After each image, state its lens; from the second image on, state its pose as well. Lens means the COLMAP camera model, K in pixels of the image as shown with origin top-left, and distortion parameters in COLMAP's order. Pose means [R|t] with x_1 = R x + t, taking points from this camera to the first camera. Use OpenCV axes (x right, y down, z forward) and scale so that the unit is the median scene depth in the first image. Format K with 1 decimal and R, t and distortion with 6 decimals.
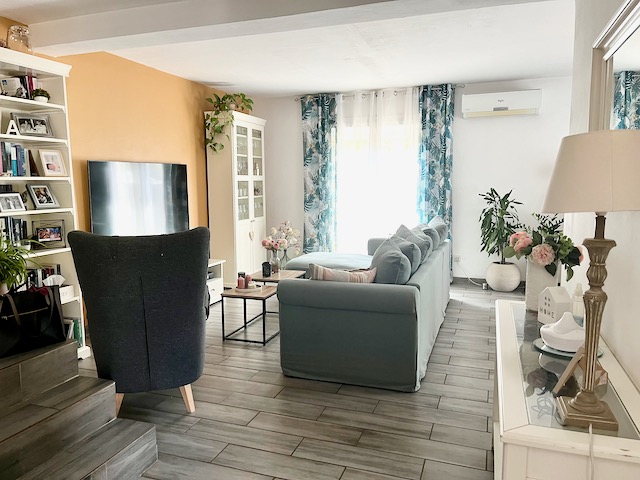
lens RADIAL K [[483.5, 0, 320.2], [0, 483.5, 240.4], [0, 0, 1]] dist [-0.010915, -0.024635]
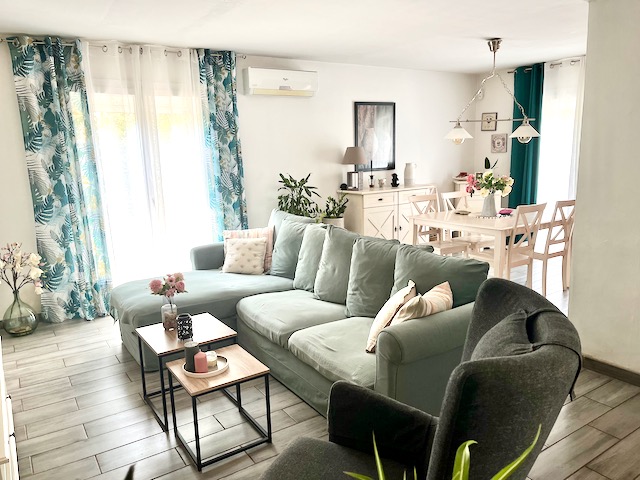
lens RADIAL K [[483.5, 0, 320.6], [0, 483.5, 241.3], [0, 0, 1]] dist [-0.010915, -0.024635]
pose [[0.598343, -0.148917, 0.787280, -0.333458], [0.120986, 0.988102, 0.094953, -0.055961], [-0.792053, 0.038435, 0.609241, 0.358239]]
